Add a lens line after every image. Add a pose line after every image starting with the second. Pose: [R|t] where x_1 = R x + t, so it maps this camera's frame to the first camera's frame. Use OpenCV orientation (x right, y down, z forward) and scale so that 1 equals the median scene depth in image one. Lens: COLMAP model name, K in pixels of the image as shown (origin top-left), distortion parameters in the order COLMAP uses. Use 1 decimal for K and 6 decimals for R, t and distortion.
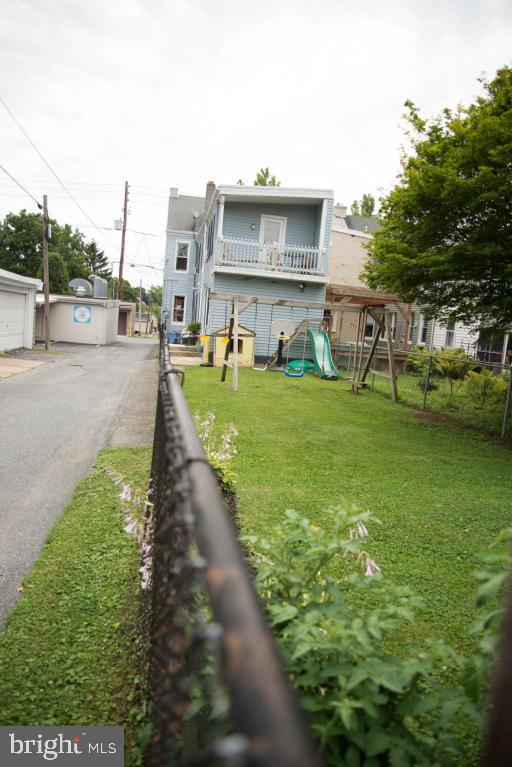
lens RADIAL K [[531.0, 0, 256.0], [0, 531.0, 383.5], [0, 0, 1]] dist [-0.078840, 0.030131]
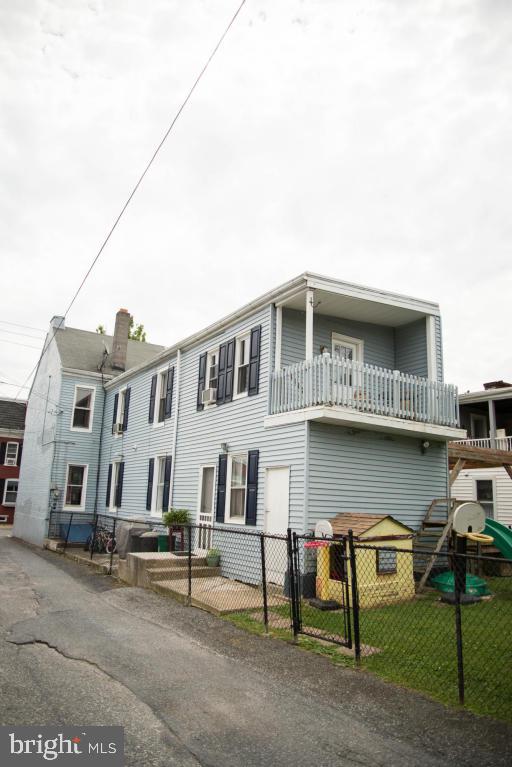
lens RADIAL K [[531.0, 0, 256.0], [0, 531.0, 383.5], [0, 0, 1]] dist [-0.078840, 0.030131]
pose [[0.922005, 0.040556, 0.385049, -0.180085], [0.080625, 0.952587, -0.293391, -0.048269], [-0.378691, 0.301552, 0.875019, 0.283855]]
